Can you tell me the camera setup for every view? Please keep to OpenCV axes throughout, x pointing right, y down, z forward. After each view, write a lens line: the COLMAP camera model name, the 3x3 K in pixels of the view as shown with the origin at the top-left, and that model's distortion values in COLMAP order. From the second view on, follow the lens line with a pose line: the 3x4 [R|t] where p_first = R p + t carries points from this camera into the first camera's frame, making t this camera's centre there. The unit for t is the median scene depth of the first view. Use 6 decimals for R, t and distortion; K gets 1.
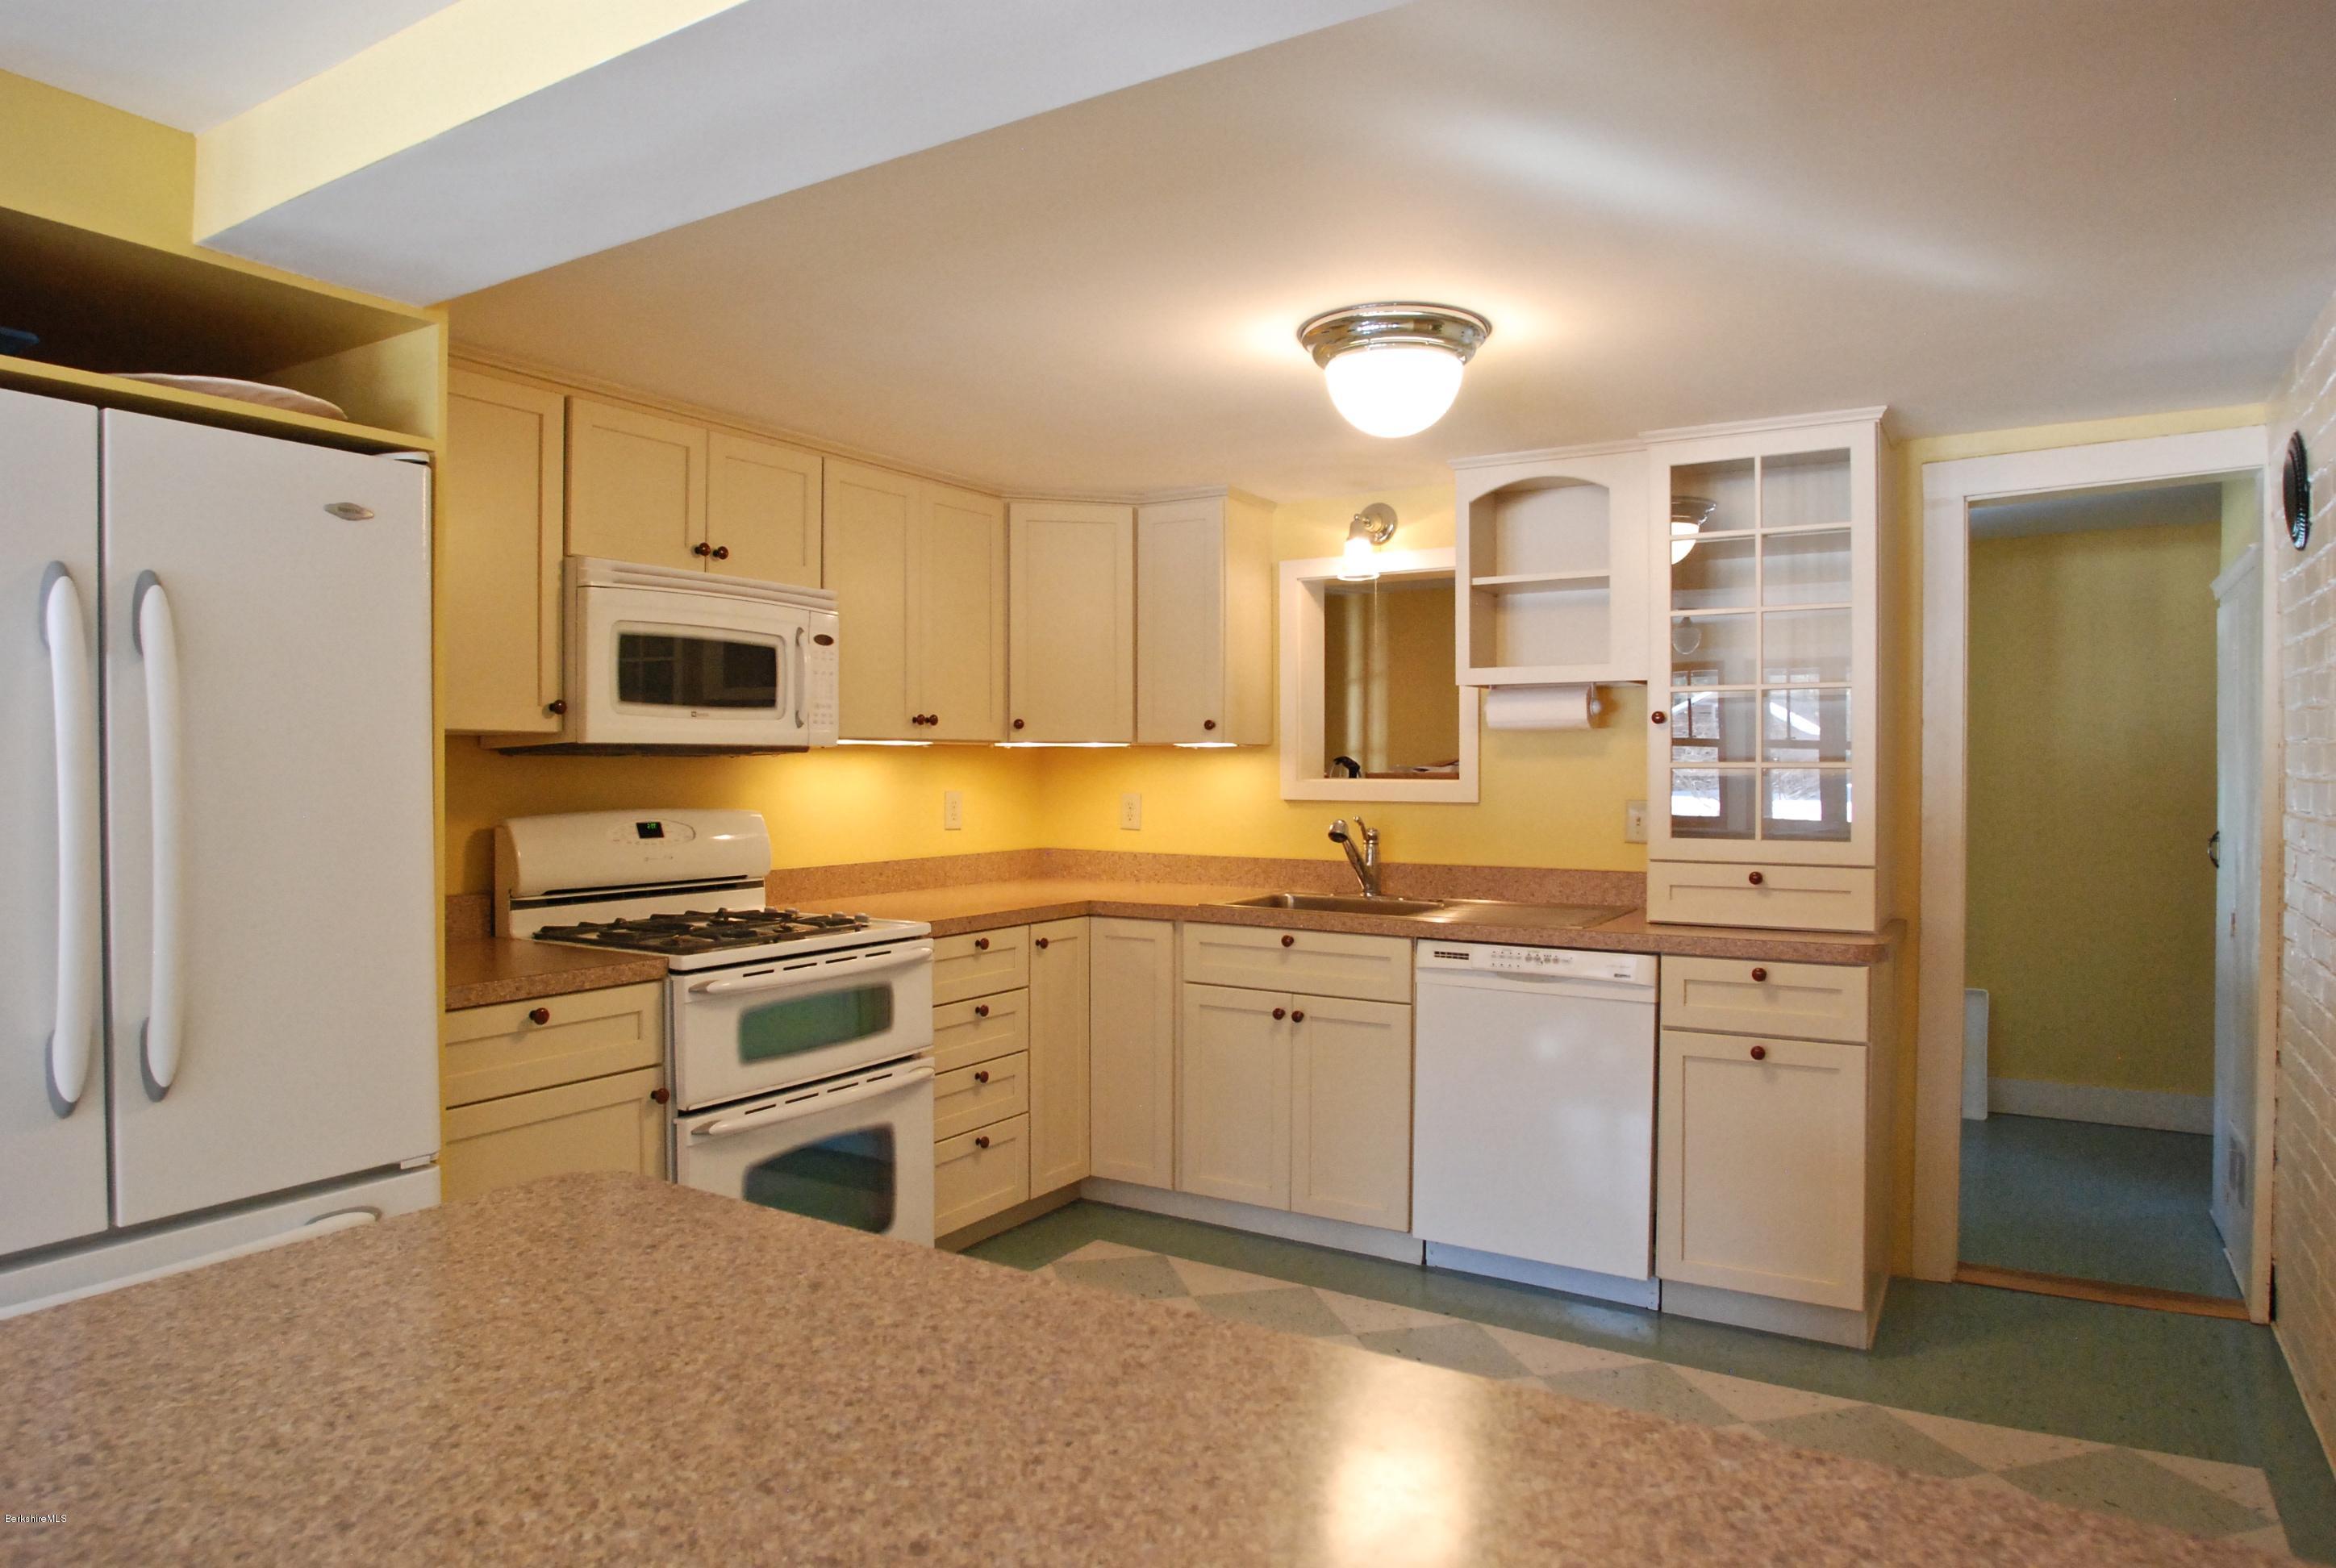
lens RADIAL K [[1426.7, 0, 1151.3], [0, 1426.7, 779.7], [0, 0, 1]] dist [-0.092024, 0.046623]
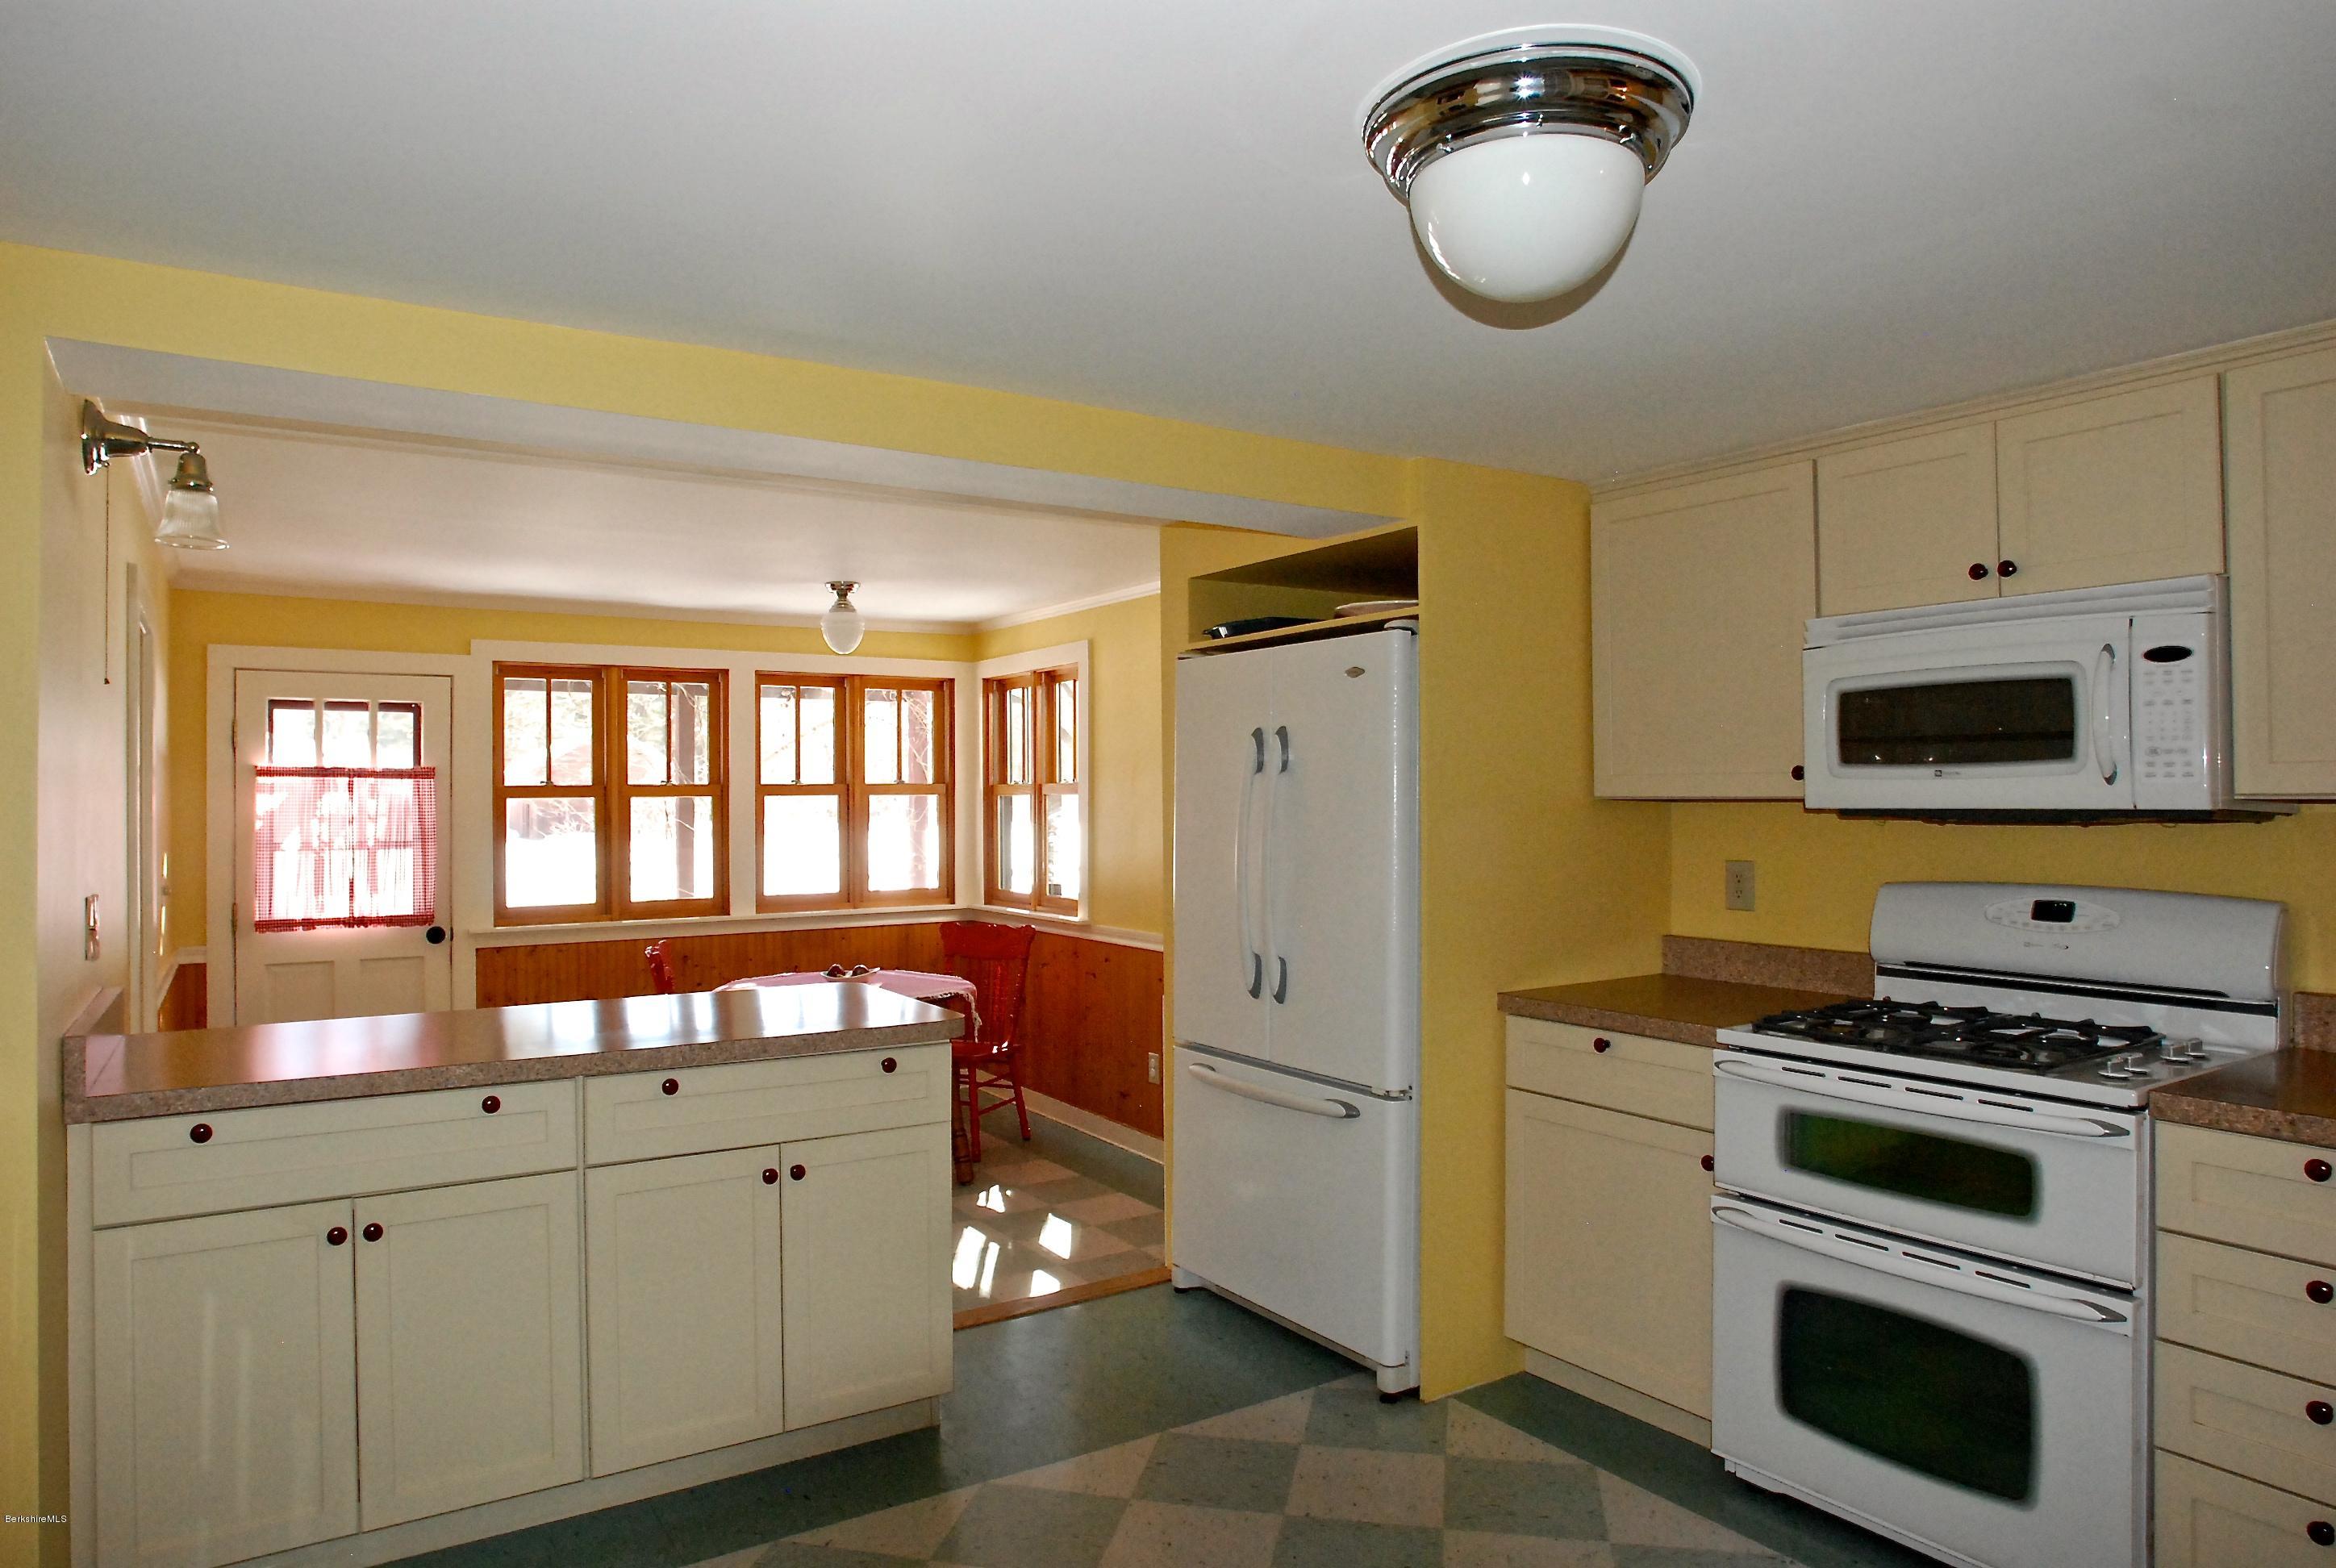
lens RADIAL K [[1426.7, 0, 1151.3], [0, 1426.7, 779.7], [0, 0, 1]] dist [-0.092024, 0.046623]
pose [[-0.434714, -0.006520, -0.900545, 0.583690], [-0.002297, 0.999979, -0.006131, -0.033627], [0.900565, -0.000596, -0.434720, 0.865038]]
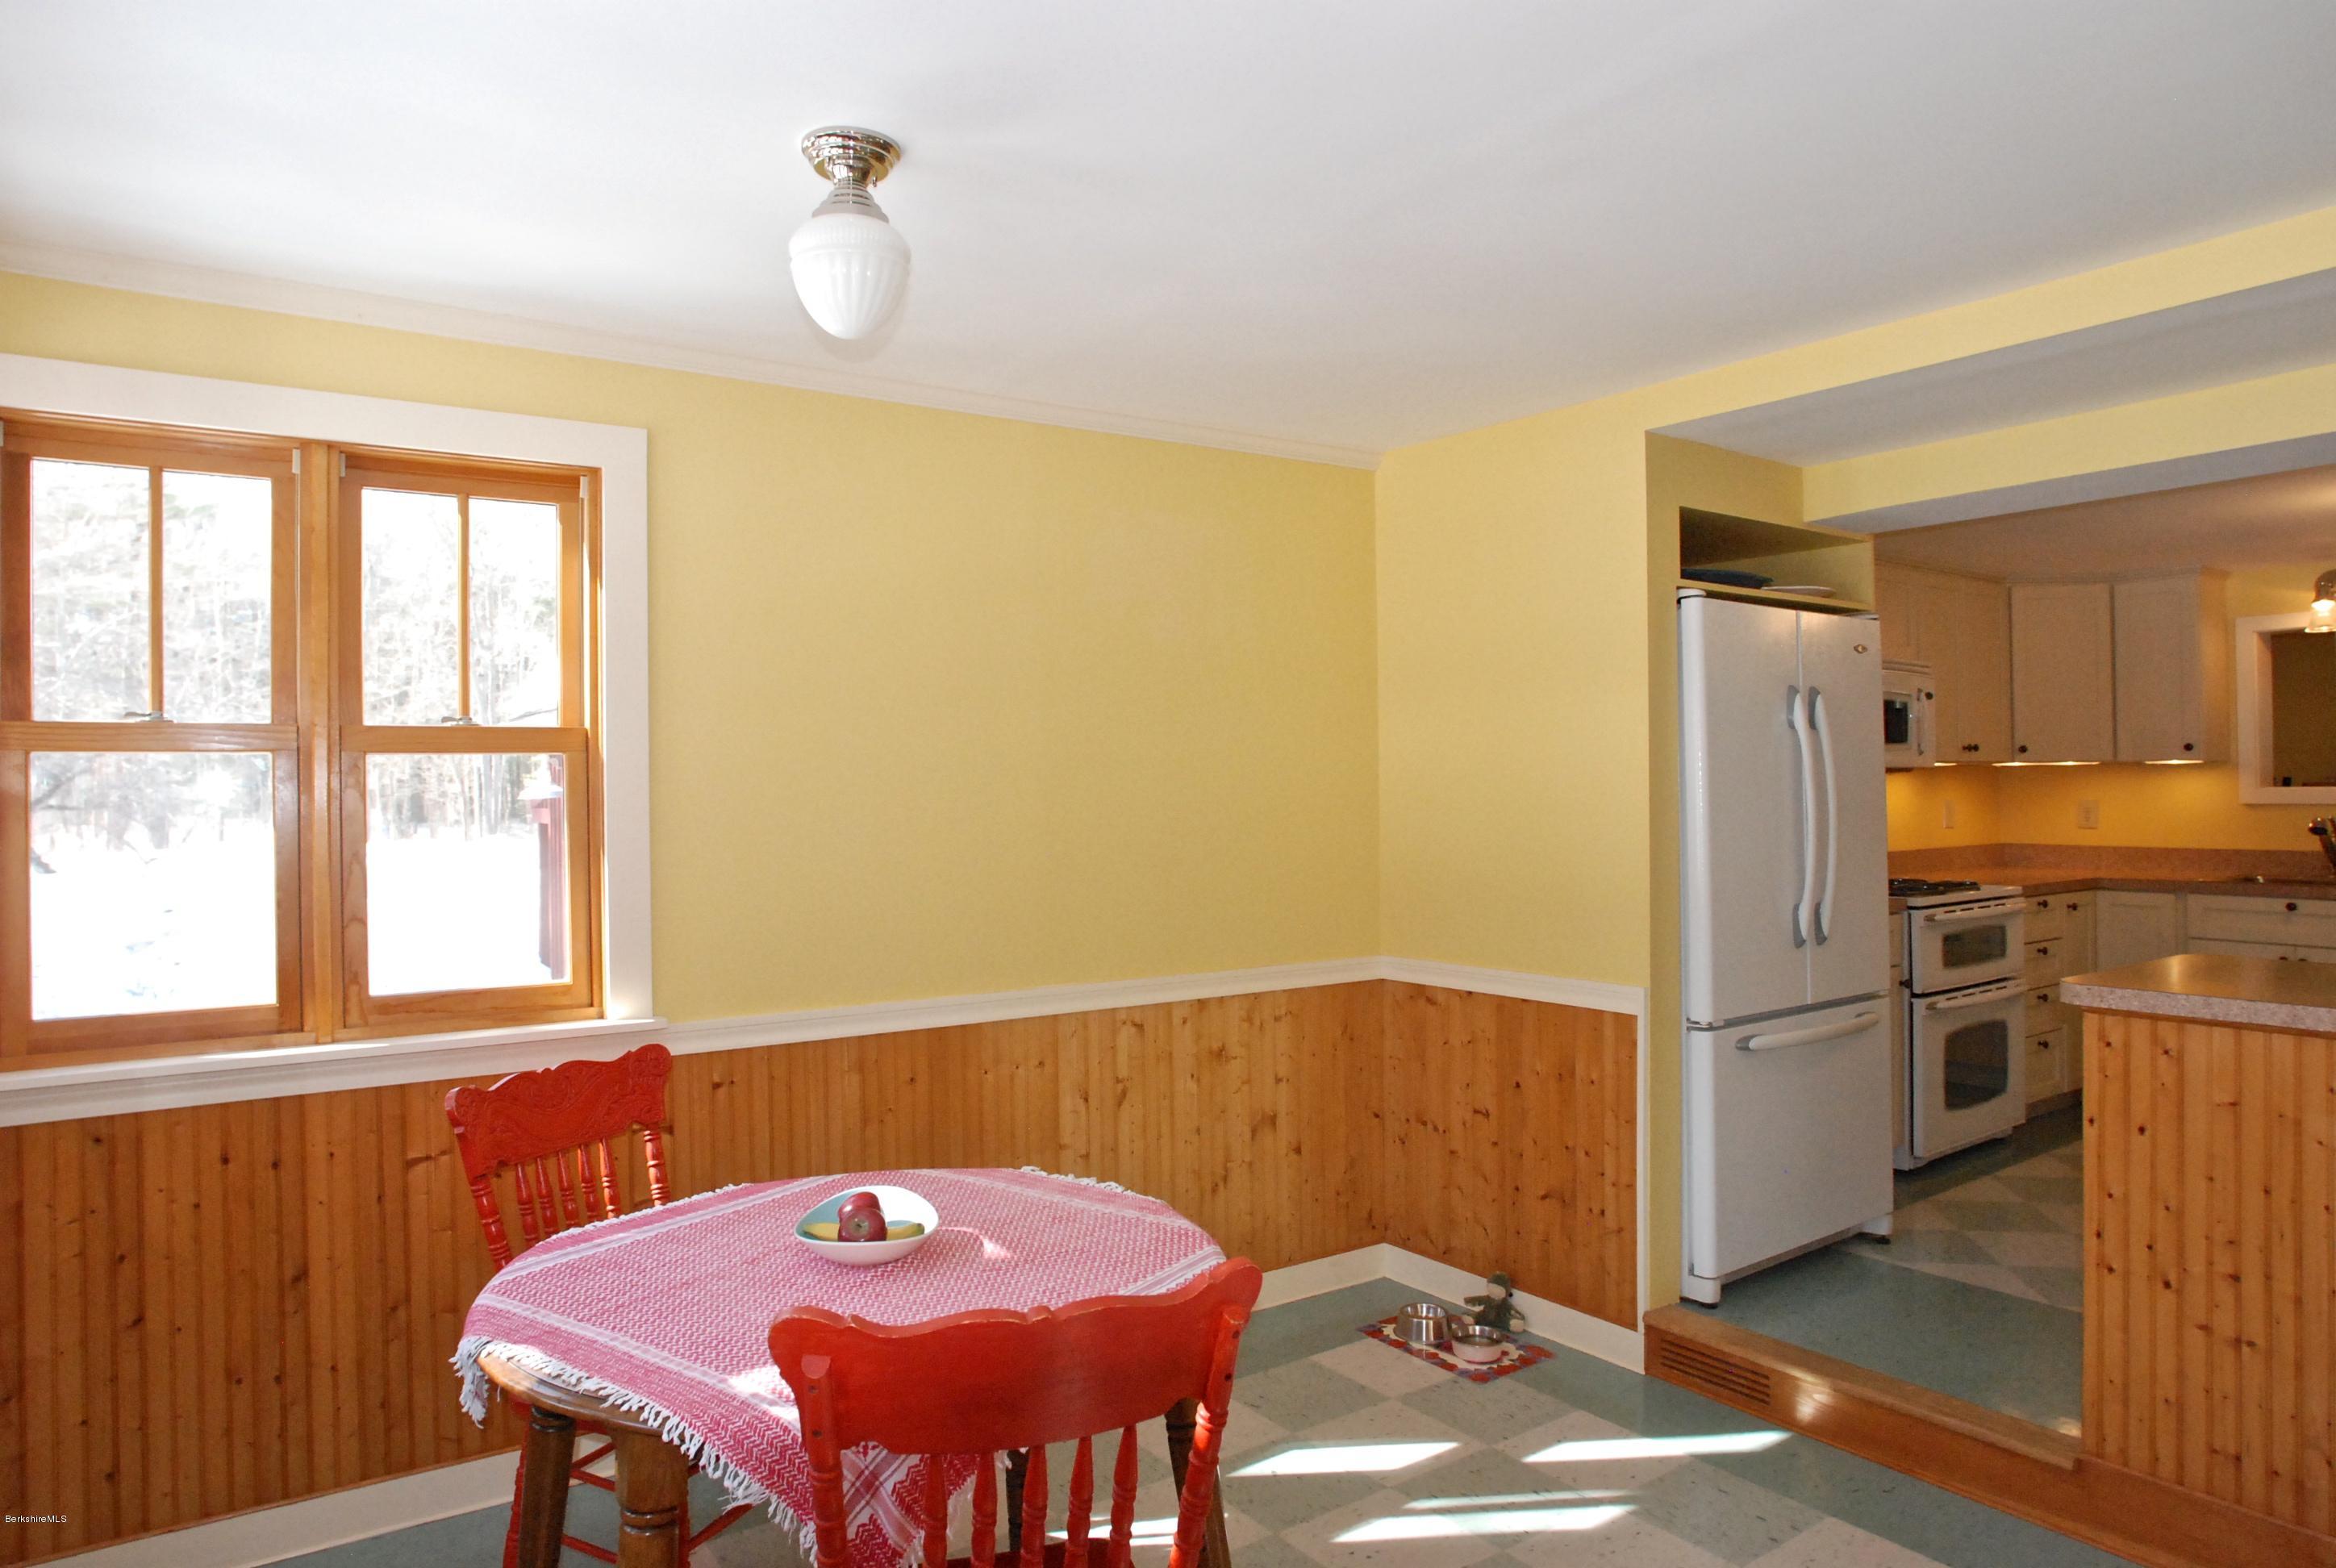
lens RADIAL K [[1426.7, 0, 1151.3], [0, 1426.7, 779.7], [0, 0, 1]] dist [-0.092024, 0.046623]
pose [[0.917421, -0.011369, -0.397755, -0.408980], [0.006058, 0.999875, -0.014607, 0.005455], [0.397871, 0.010992, 0.917376, -0.671430]]
